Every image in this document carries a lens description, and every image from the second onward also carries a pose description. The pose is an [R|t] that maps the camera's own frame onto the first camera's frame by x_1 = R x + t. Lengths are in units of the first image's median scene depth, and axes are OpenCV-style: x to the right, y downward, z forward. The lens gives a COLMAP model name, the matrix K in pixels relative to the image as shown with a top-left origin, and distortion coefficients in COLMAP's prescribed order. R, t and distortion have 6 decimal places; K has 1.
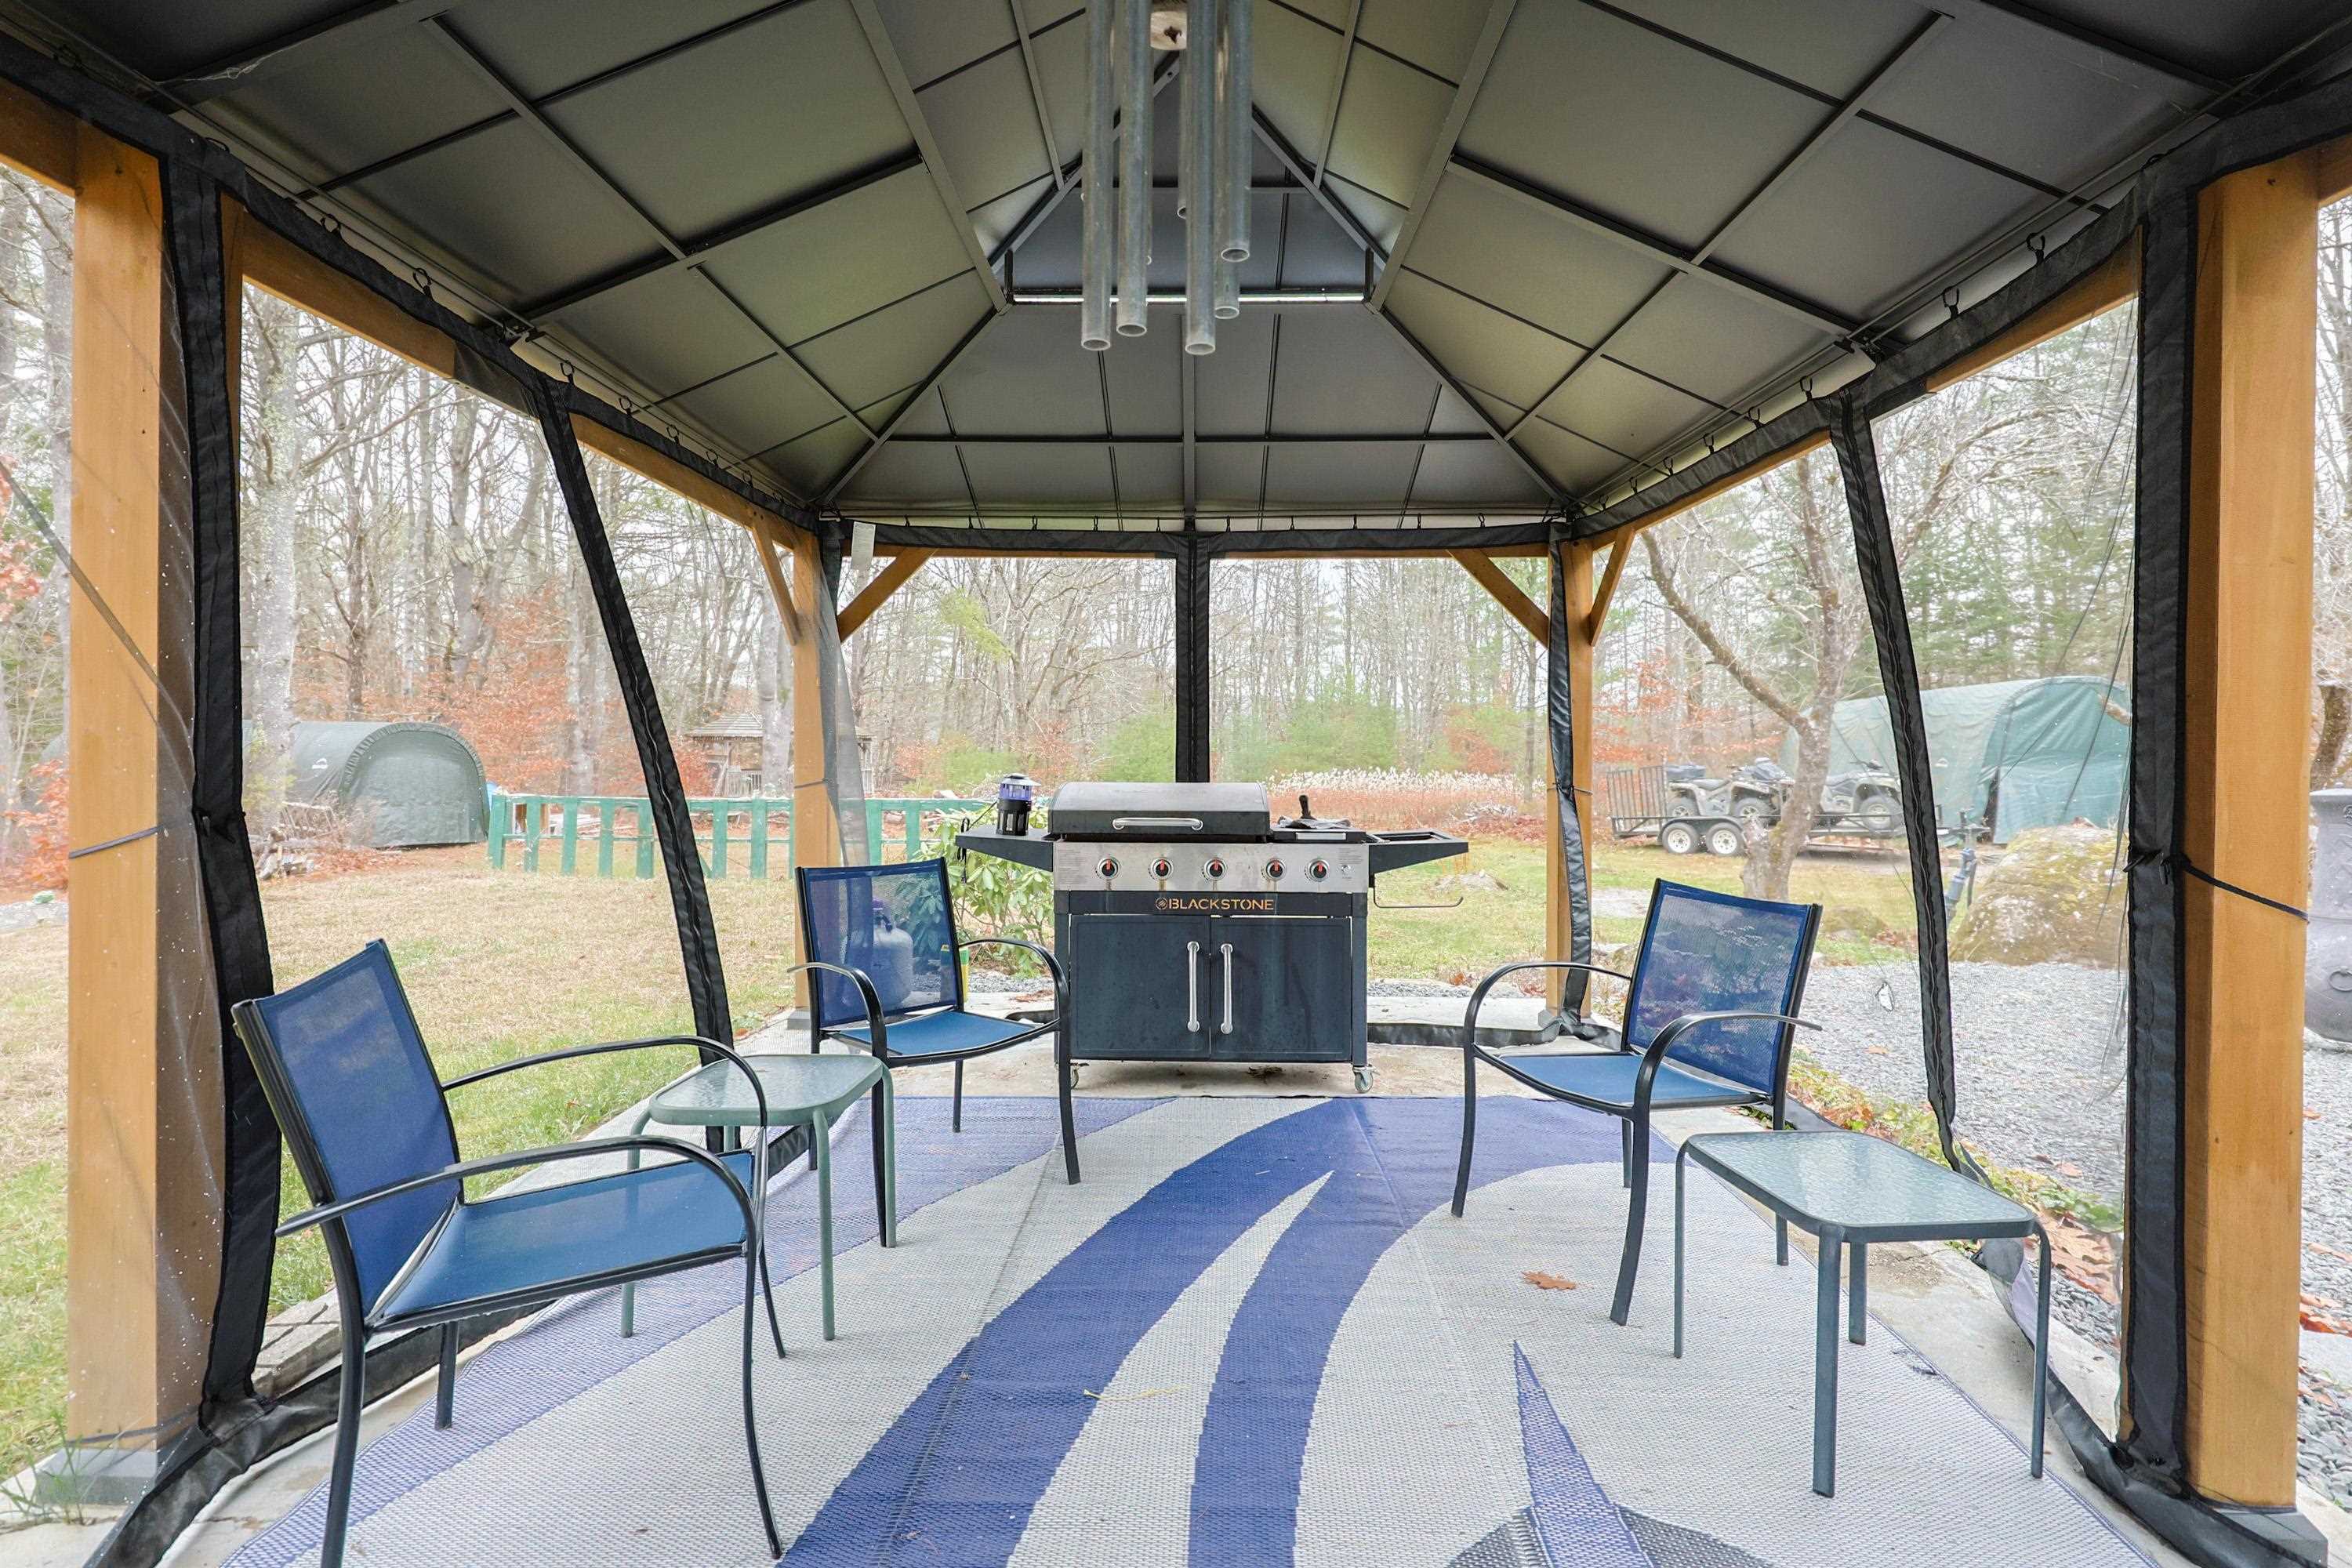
lens RADIAL K [[1018.0, 0, 1177.3], [0, 1018.0, 778.1], [0, 0, 1]] dist [-0.000167, 0.000381]
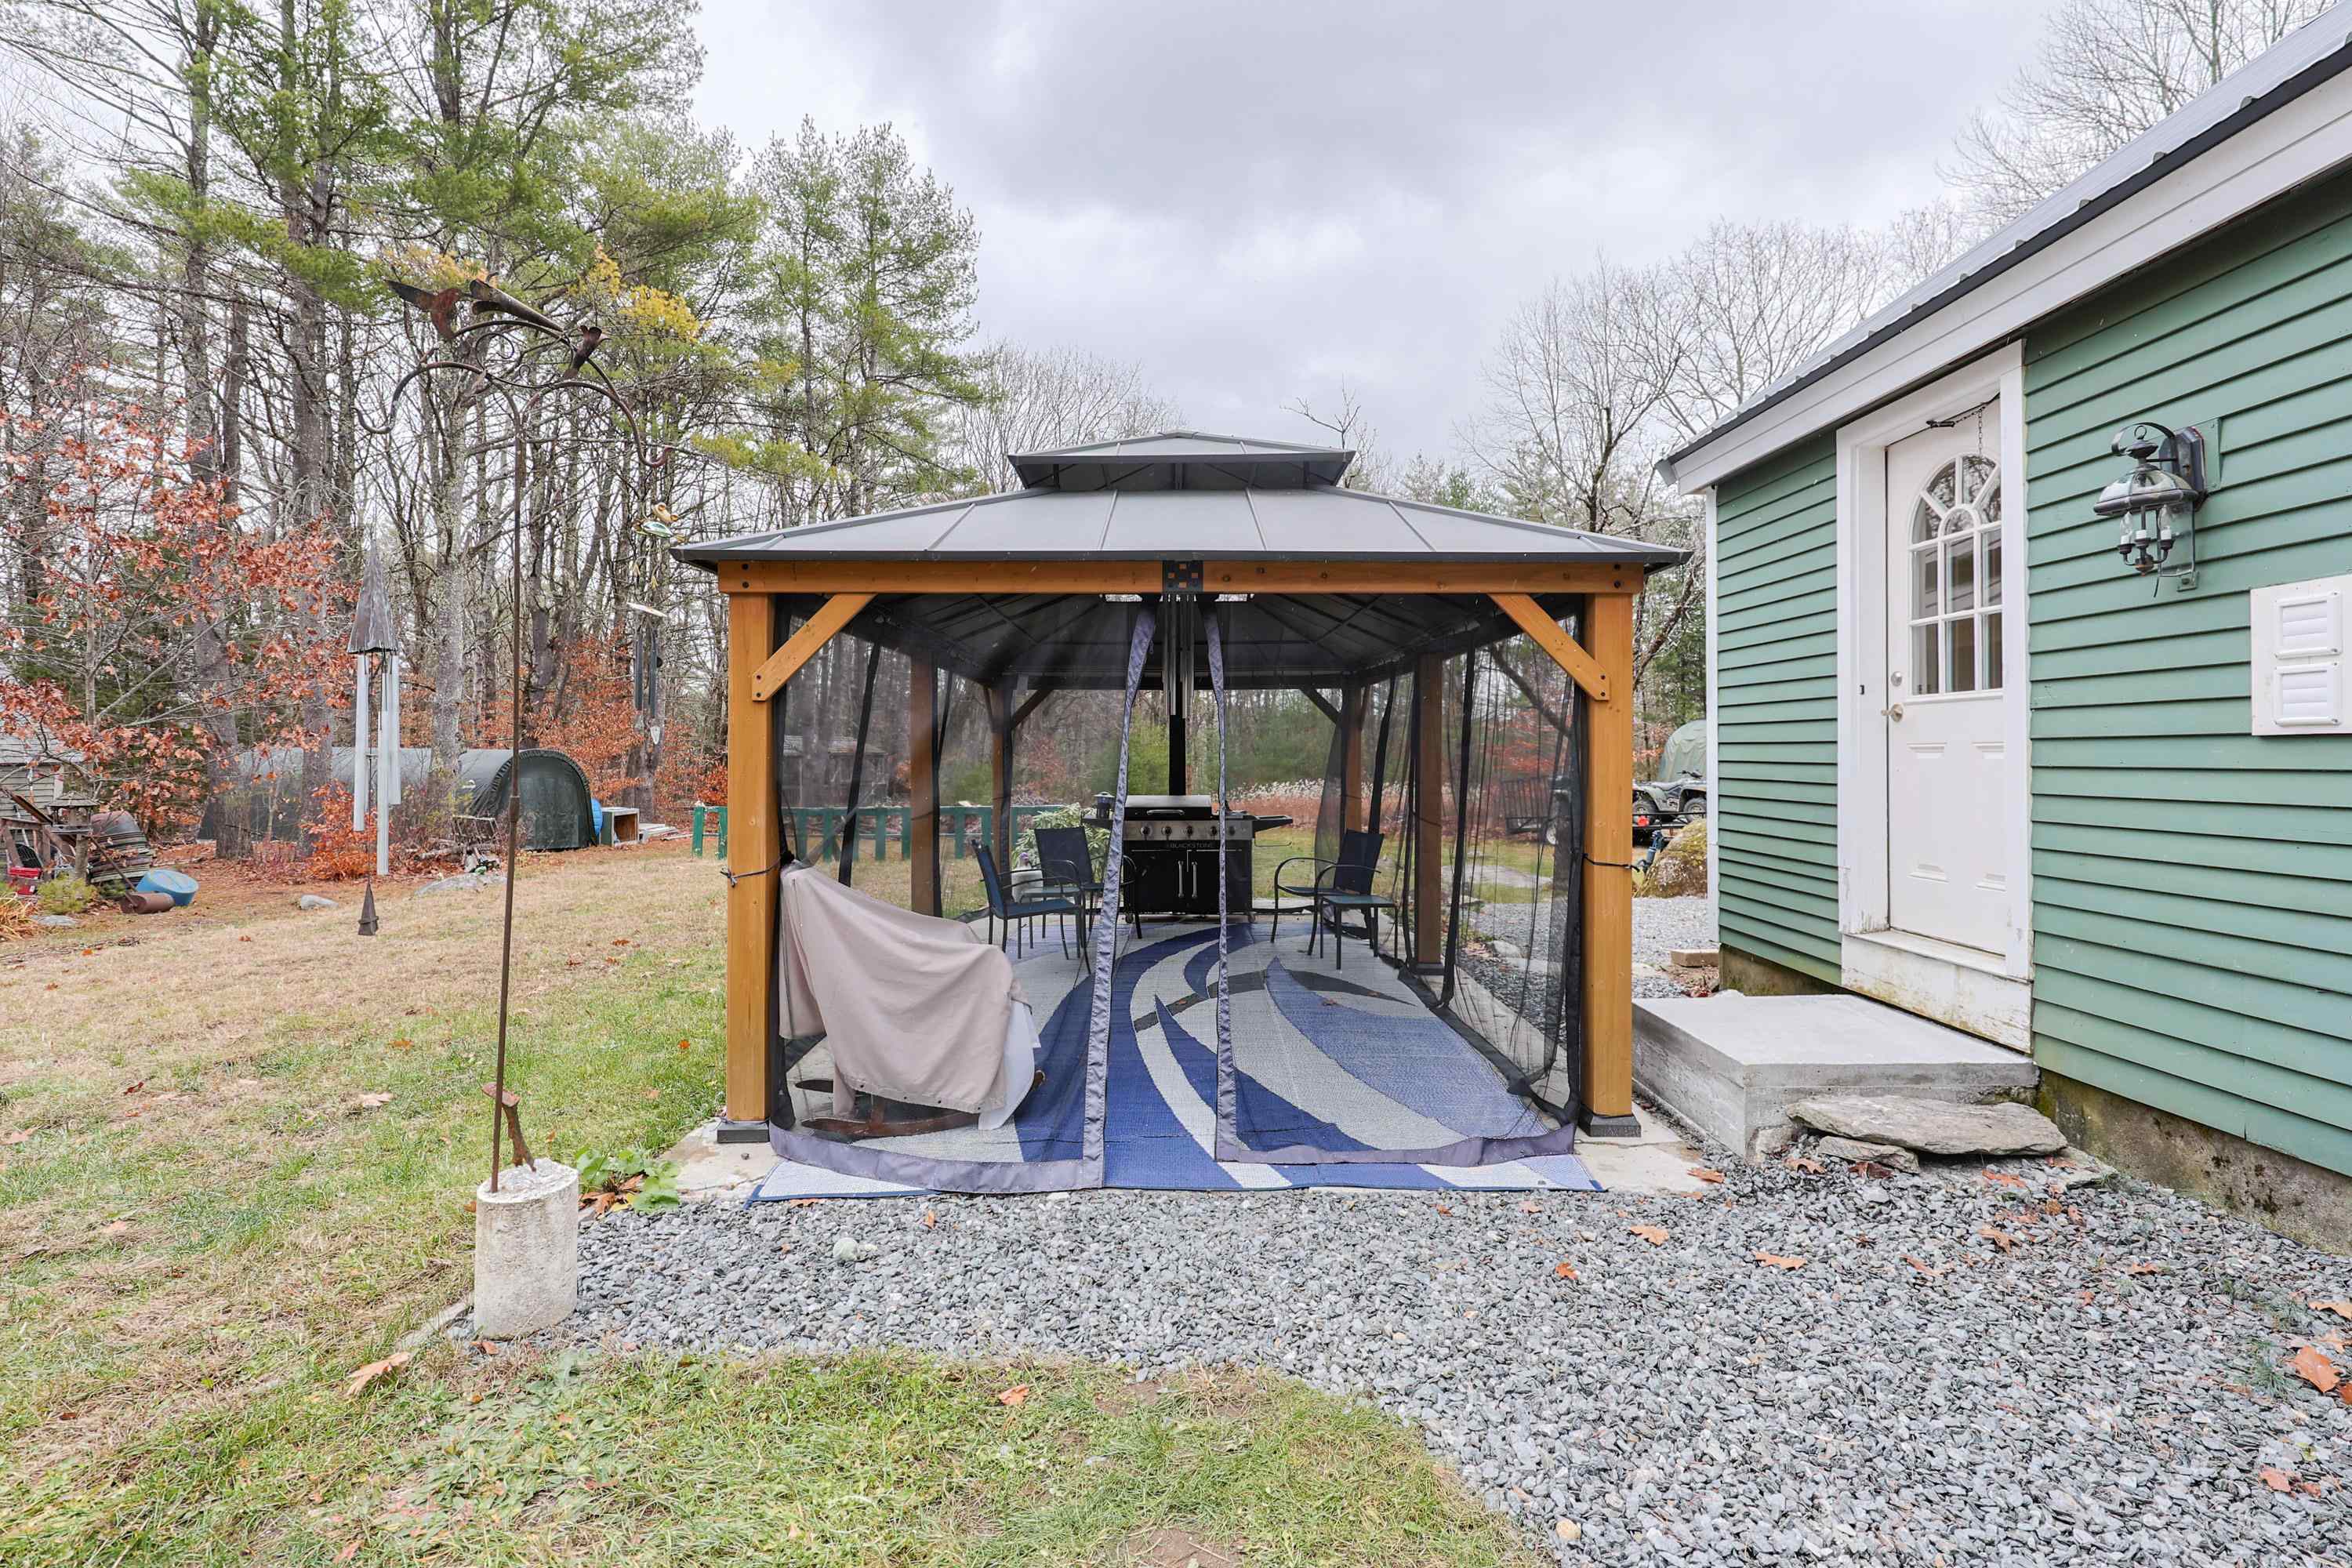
lens RADIAL K [[1018.0, 0, 1177.3], [0, 1018.0, 778.1], [0, 0, 1]] dist [-0.000167, 0.000381]
pose [[0.999665, -0.008825, 0.024346, -0.039478], [0.009025, 0.999926, -0.008151, -0.014438], [-0.024273, 0.008368, 0.999670, -1.123972]]
